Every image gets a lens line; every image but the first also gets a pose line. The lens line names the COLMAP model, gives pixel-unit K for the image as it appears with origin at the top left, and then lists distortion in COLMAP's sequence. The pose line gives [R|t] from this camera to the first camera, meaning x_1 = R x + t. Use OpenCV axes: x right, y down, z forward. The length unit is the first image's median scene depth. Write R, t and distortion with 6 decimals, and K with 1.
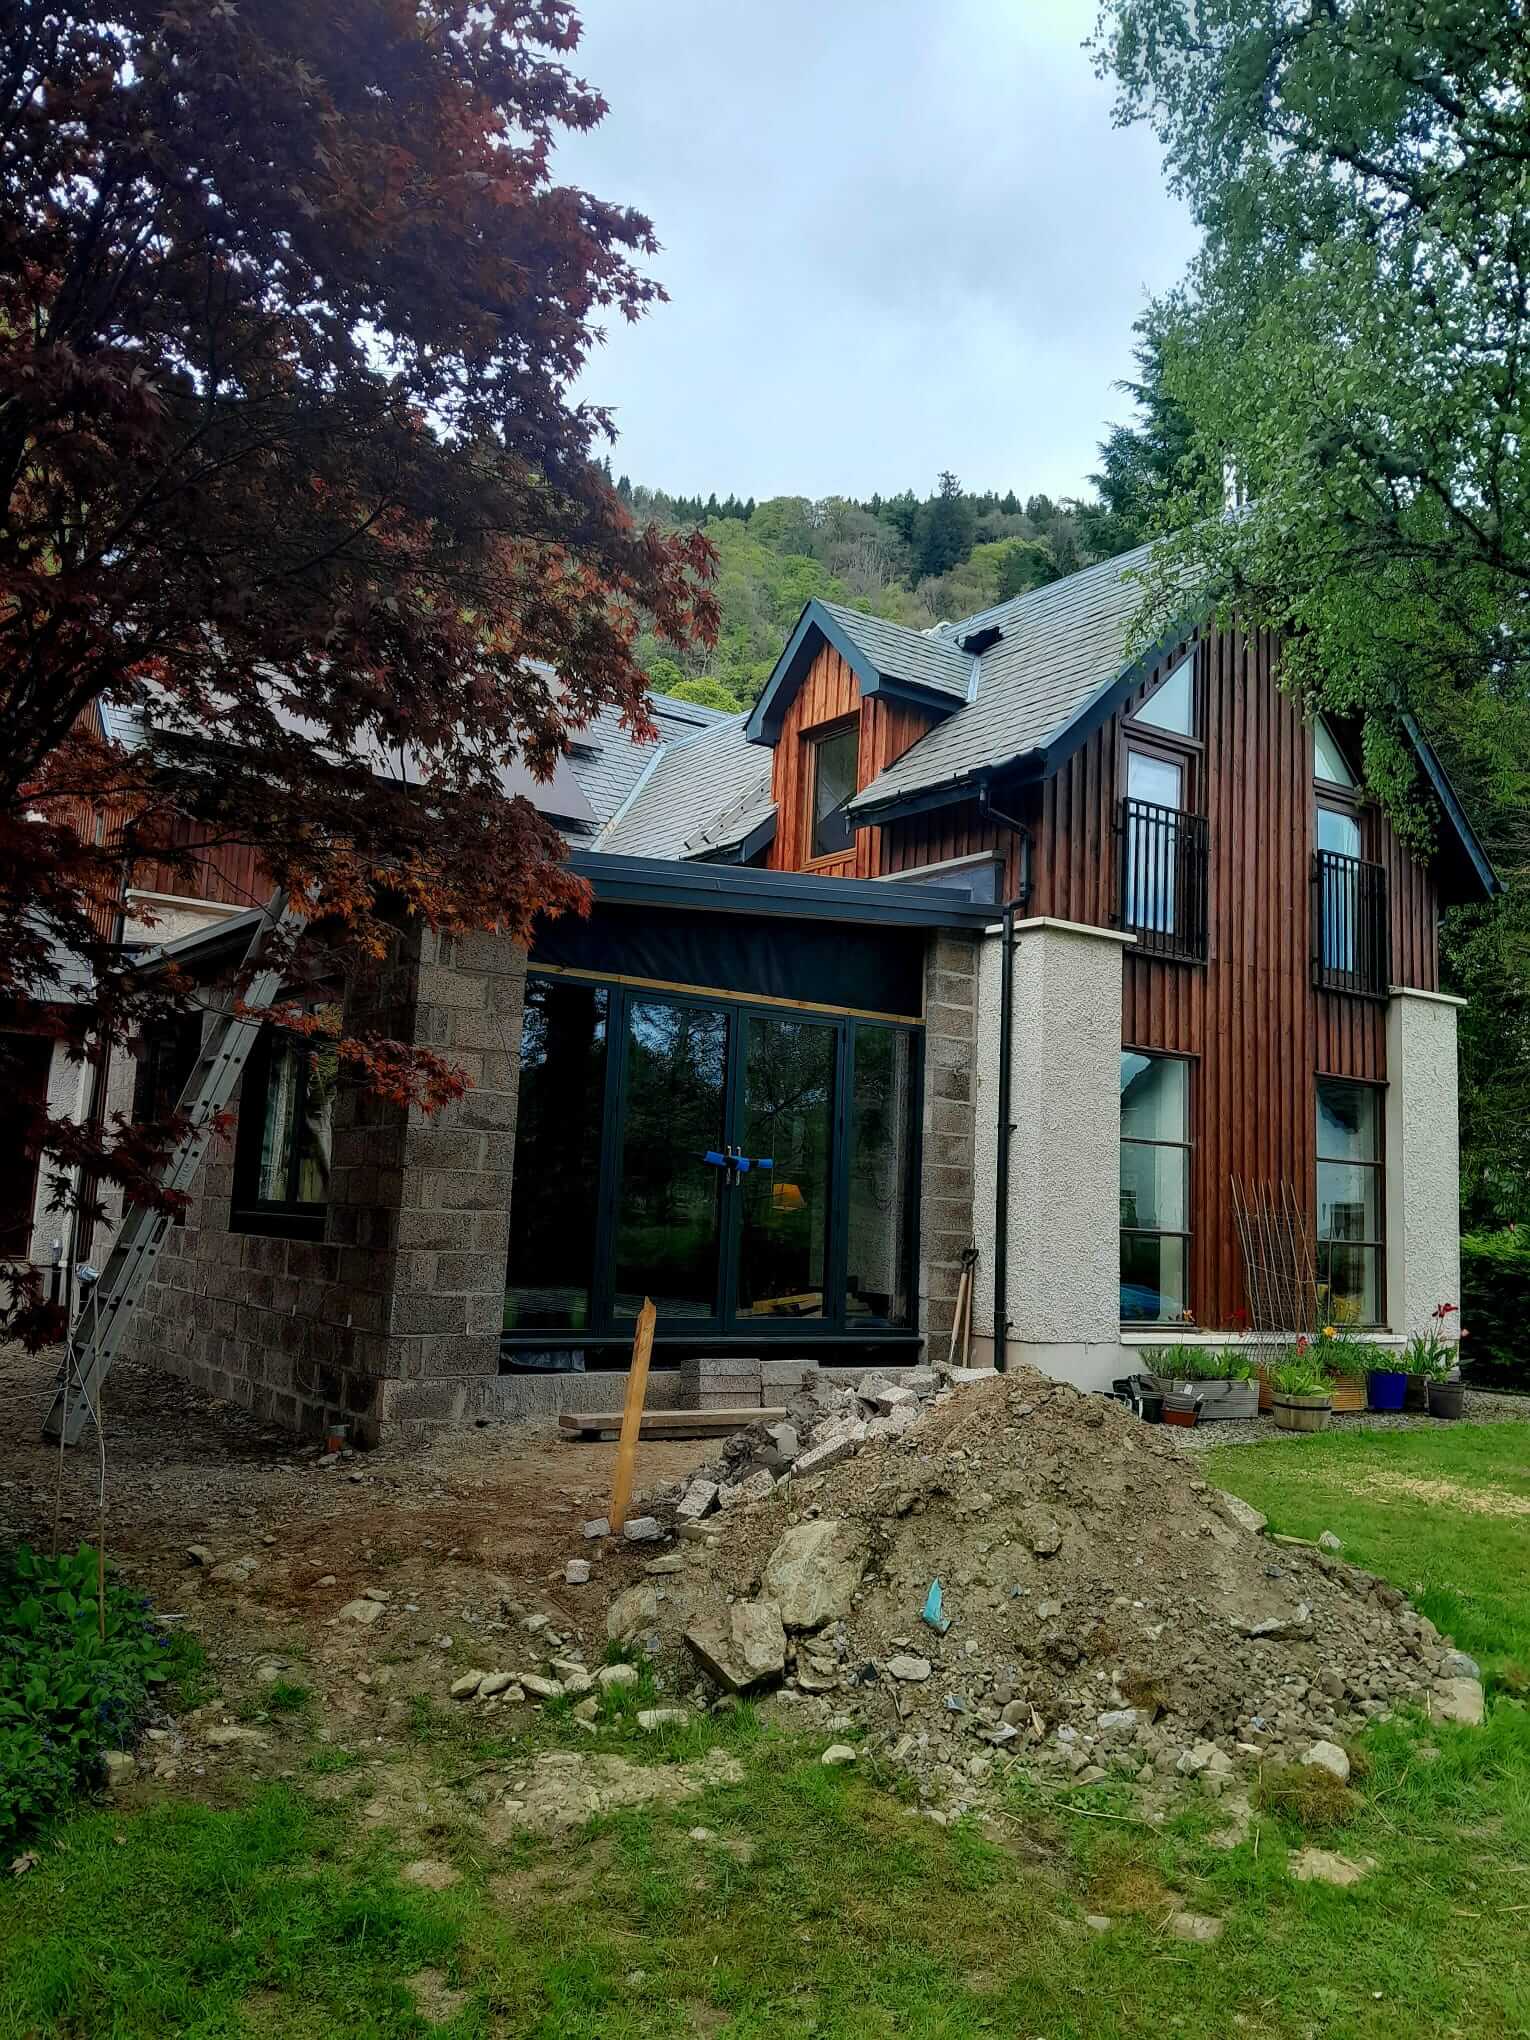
lens RADIAL K [[1565.0, 0, 759.0], [0, 1565.0, 992.8], [0, 0, 1]] dist [0.055300, -0.139907]
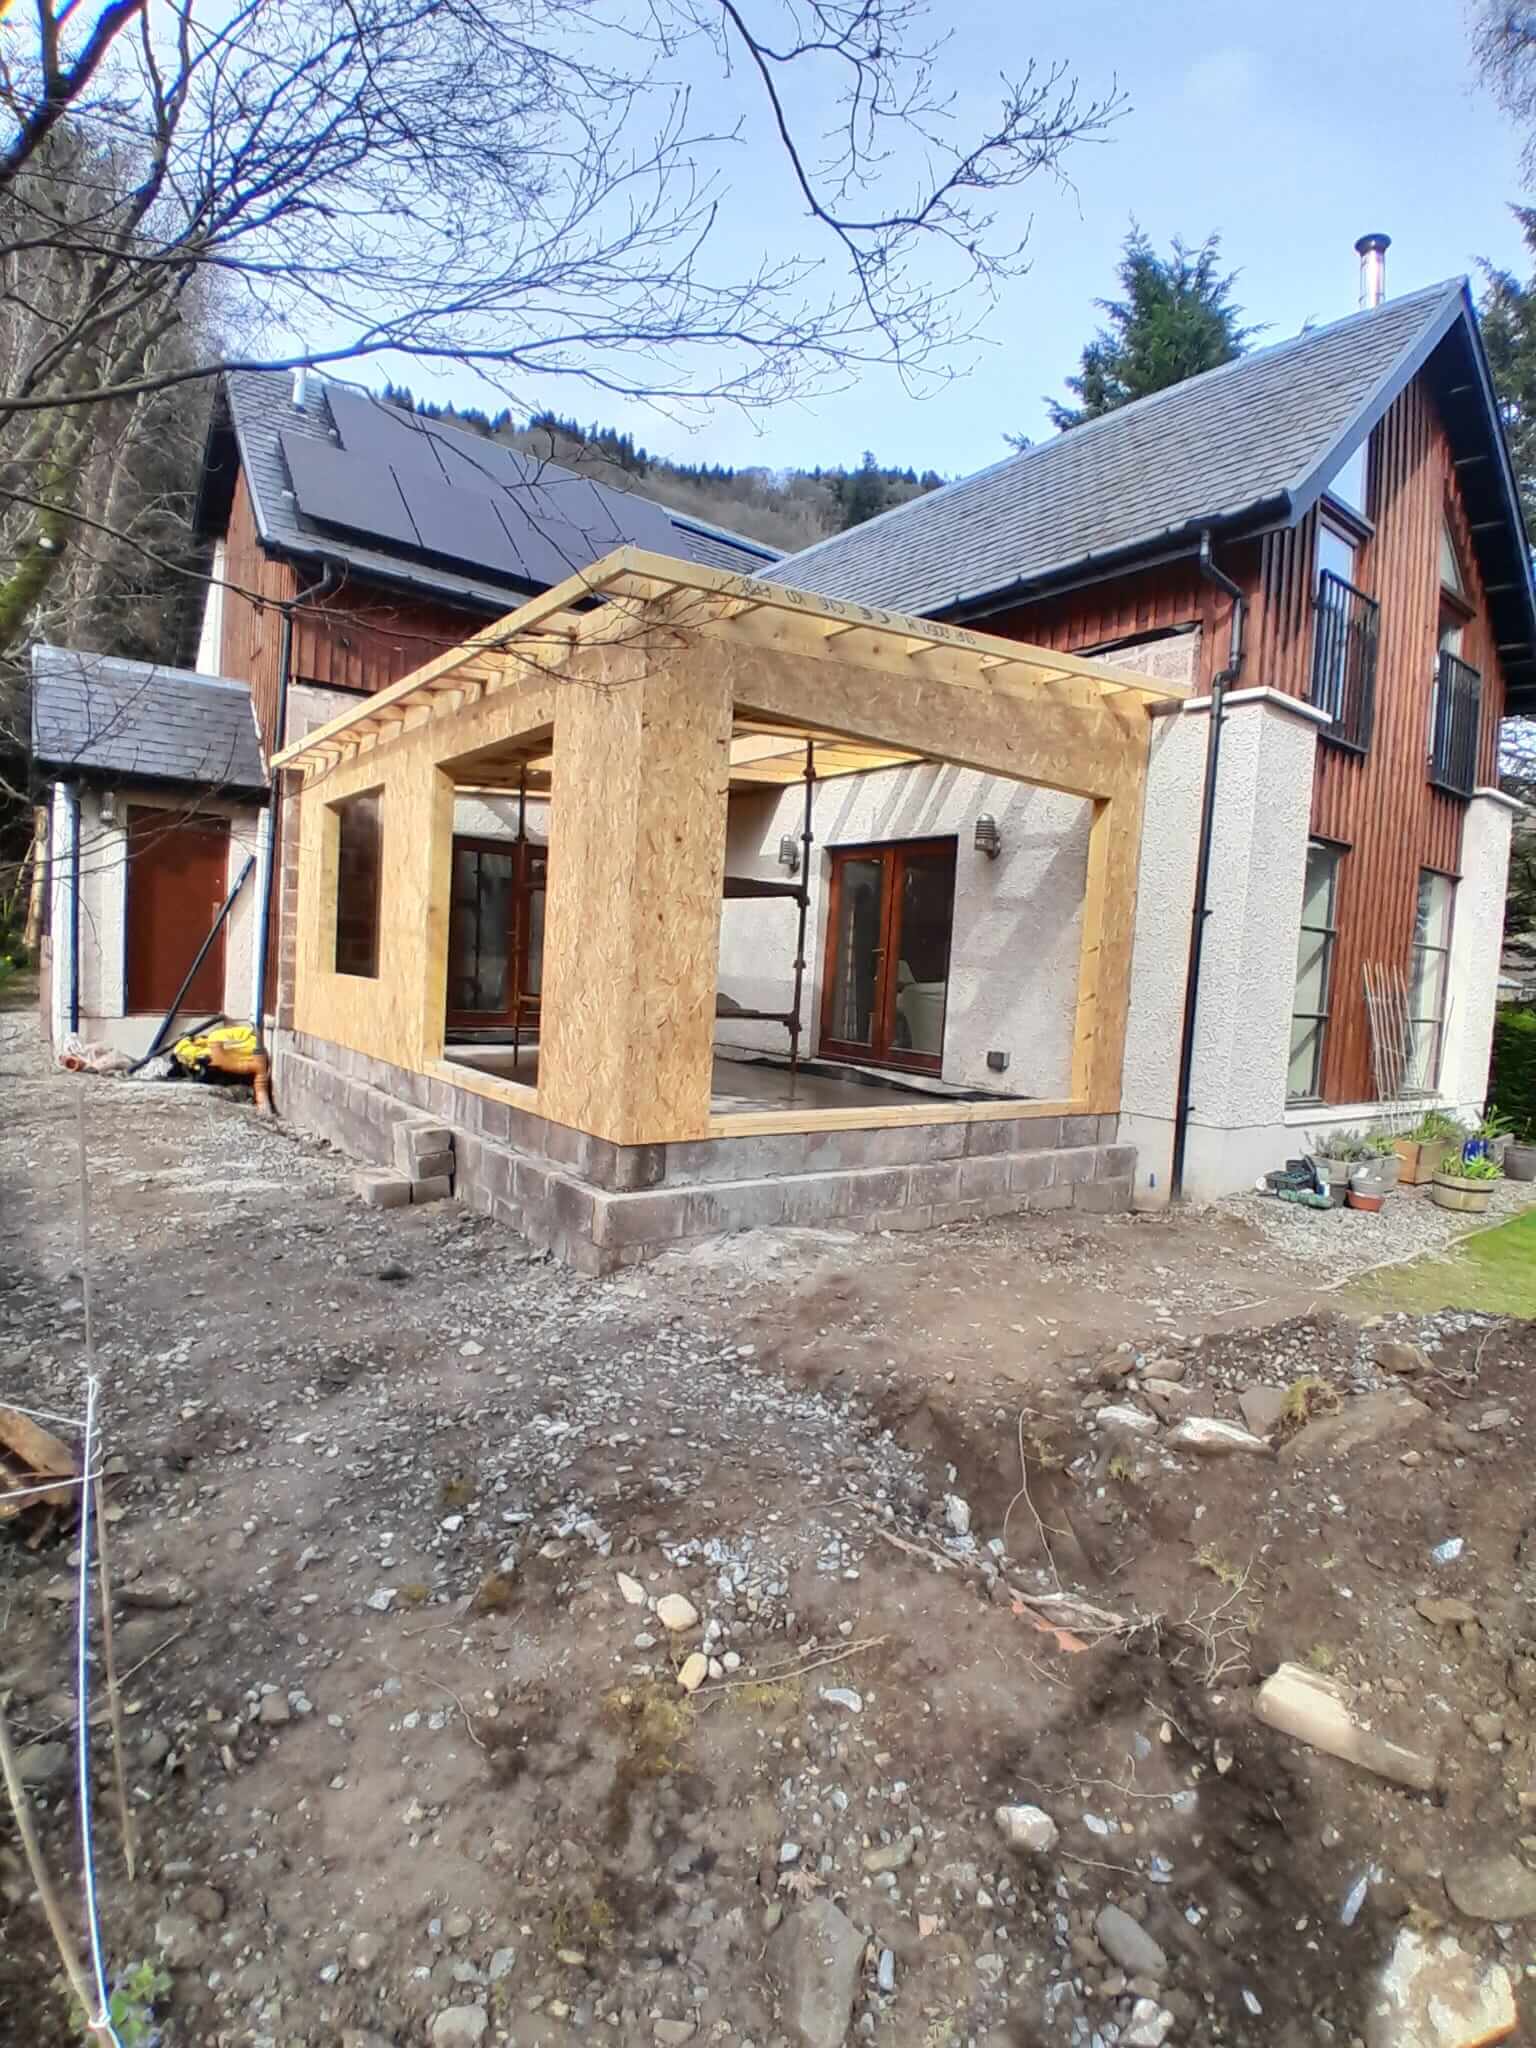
lens RADIAL K [[997.3, 0, 768.0], [0, 997.3, 1024.0], [0, 0, 1]] dist [0.018015, -0.053569]
pose [[0.999257, 0.008952, 0.037501, -0.123402], [-0.016328, 0.979396, 0.201289, 0.030844], [-0.034926, -0.201752, 0.978814, 0.354702]]
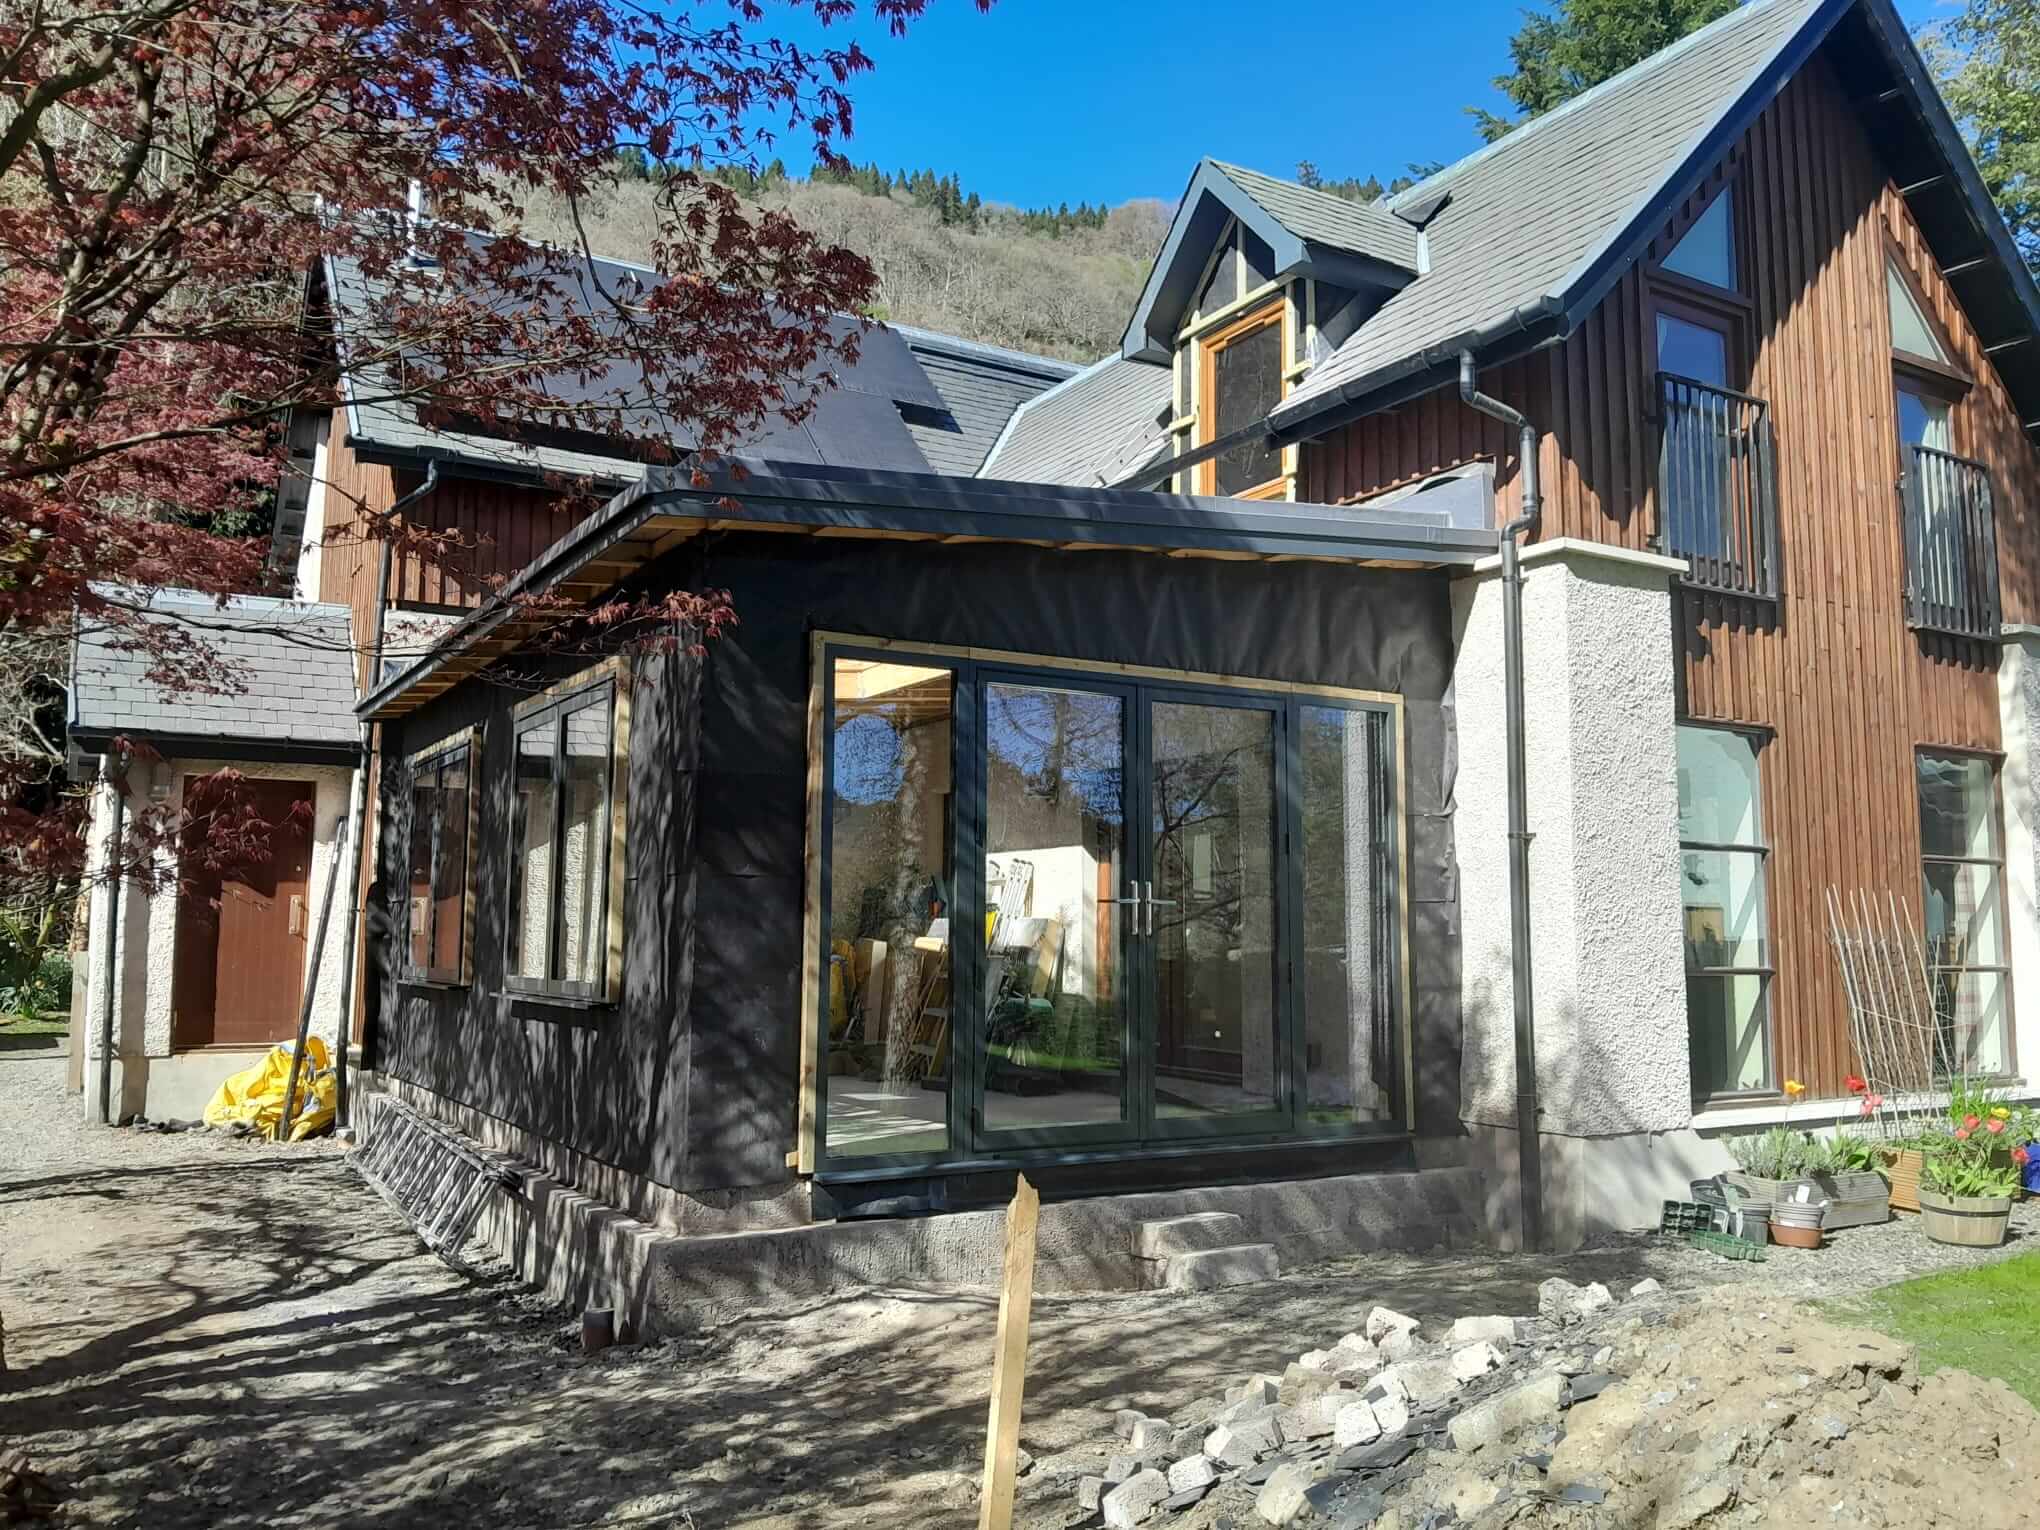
lens RADIAL K [[1572.9, 0, 1020.0], [0, 1572.9, 765.0], [0, 0, 1]] dist [0.052631, -0.097987]
pose [[0.995914, -0.050533, -0.074841, -0.013467], [0.052870, 0.998163, 0.029580, 0.018037], [0.073208, -0.033415, 0.996757, 0.243240]]
